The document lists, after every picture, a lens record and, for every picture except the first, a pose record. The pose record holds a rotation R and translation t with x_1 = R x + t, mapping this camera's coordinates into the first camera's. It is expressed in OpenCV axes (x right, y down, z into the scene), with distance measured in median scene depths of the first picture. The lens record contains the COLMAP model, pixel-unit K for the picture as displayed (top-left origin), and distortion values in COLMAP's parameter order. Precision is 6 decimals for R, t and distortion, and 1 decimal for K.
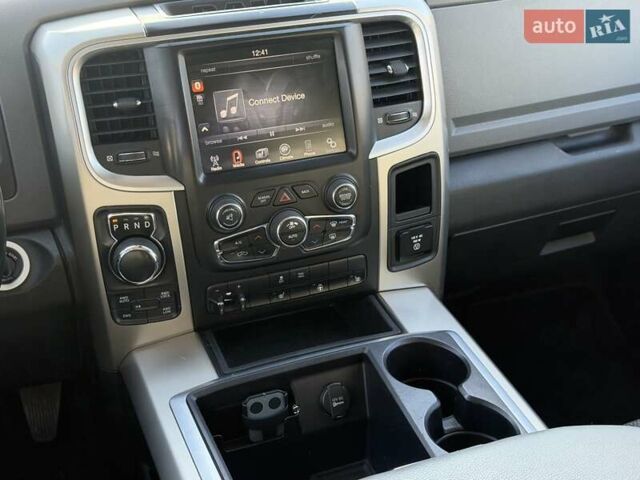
lens RADIAL K [[900.9, 0, 316.4], [0, 900.9, 247.9], [0, 0, 1]] dist [0.165440, -0.319515]
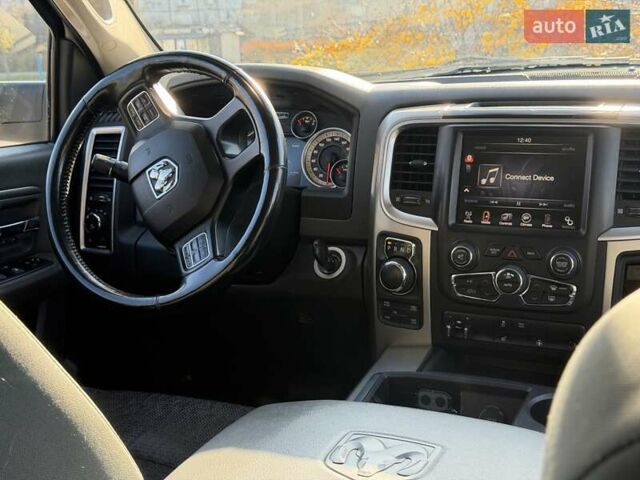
lens RADIAL K [[900.9, 0, 316.4], [0, 900.9, 247.9], [0, 0, 1]] dist [0.165440, -0.319515]
pose [[0.710288, 0.175241, -0.681749, 0.617968], [-0.304587, 0.949665, -0.073230, 0.108176], [0.634600, 0.259667, 0.727912, -0.069784]]
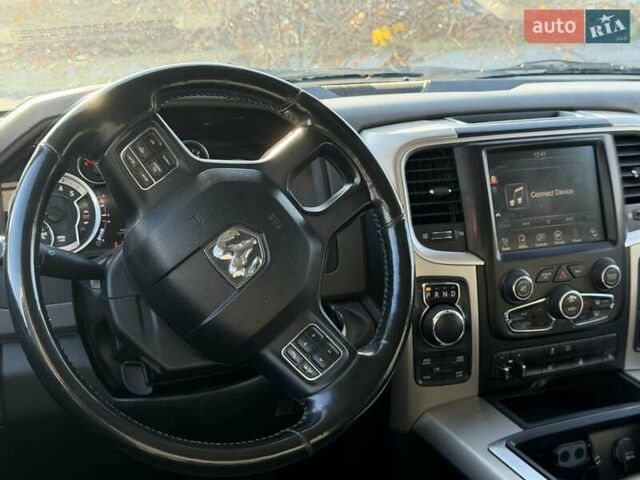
lens RADIAL K [[900.9, 0, 316.4], [0, 900.9, 247.9], [0, 0, 1]] dist [0.165440, -0.319515]
pose [[0.998869, 0.014860, 0.045162, -0.402569], [-0.005013, 0.977525, -0.210760, 0.156397], [-0.047279, 0.210296, 0.976494, -0.125588]]
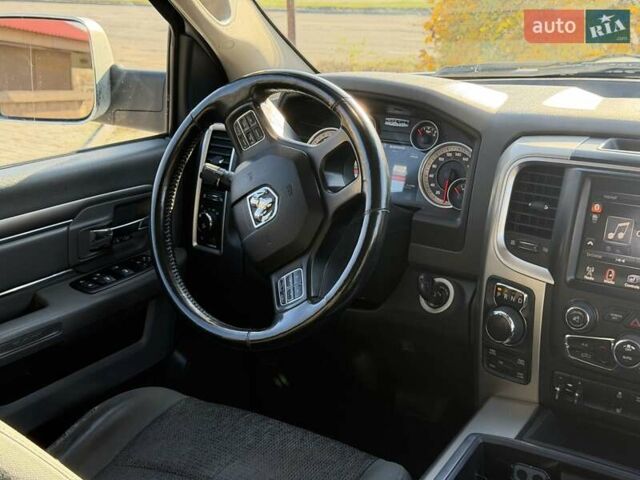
lens RADIAL K [[900.9, 0, 316.4], [0, 900.9, 247.9], [0, 0, 1]] dist [0.165440, -0.319515]
pose [[0.573302, 0.288355, -0.766927, 0.571690], [-0.365184, 0.927839, 0.075869, -0.083472], [0.733461, 0.236574, 0.637234, -0.015381]]
